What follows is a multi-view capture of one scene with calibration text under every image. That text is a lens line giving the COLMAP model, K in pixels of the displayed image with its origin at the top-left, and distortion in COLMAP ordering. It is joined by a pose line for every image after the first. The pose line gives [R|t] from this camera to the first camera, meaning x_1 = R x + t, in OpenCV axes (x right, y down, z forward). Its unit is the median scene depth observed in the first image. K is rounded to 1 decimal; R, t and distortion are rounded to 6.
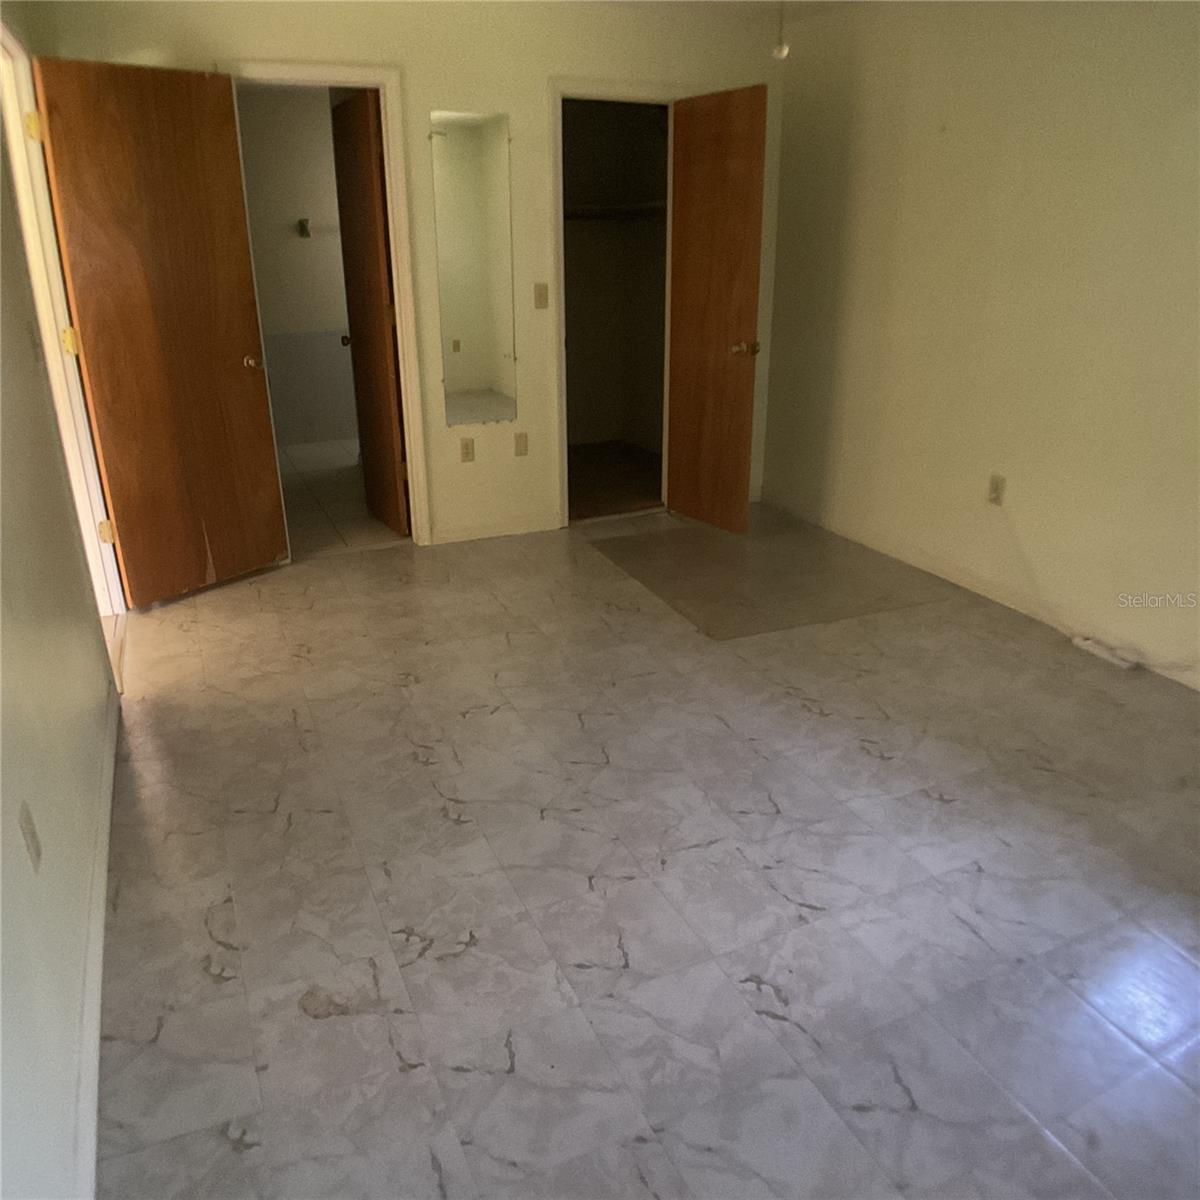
lens RADIAL K [[927.1, 0, 600.0], [0, 927.1, 600.0], [0, 0, 1]] dist [-0.083252, -0.010353]
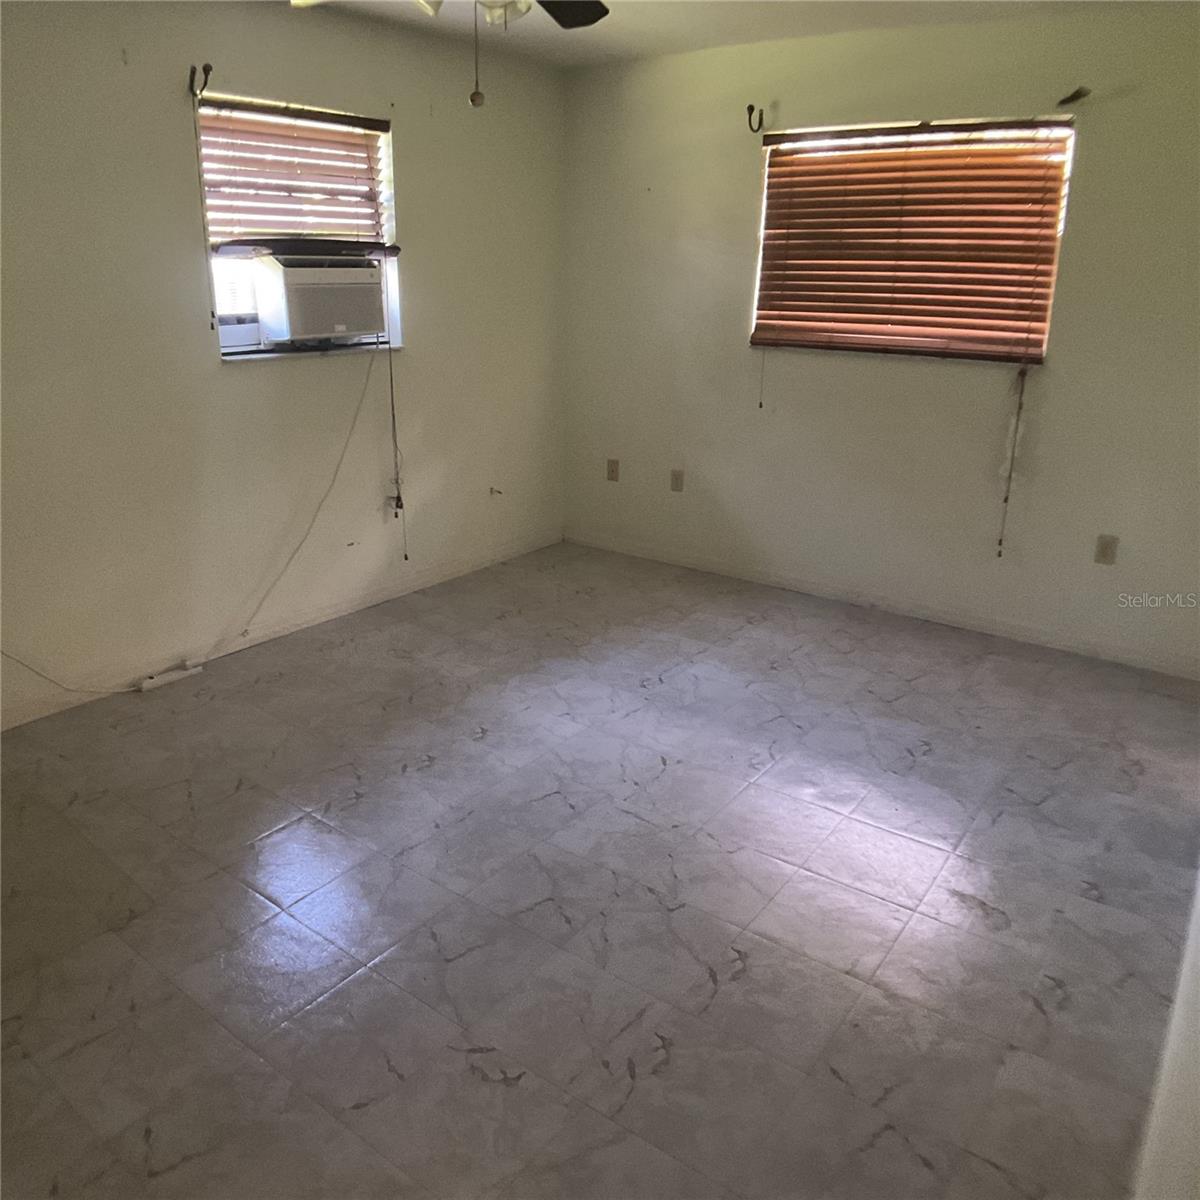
lens RADIAL K [[927.1, 0, 600.0], [0, 927.1, 600.0], [0, 0, 1]] dist [-0.083252, -0.010353]
pose [[-0.492254, -0.285994, 0.822127, -0.701394], [0.304622, 0.828159, 0.470487, -0.485076], [-0.815409, 0.482037, -0.320544, 1.227127]]
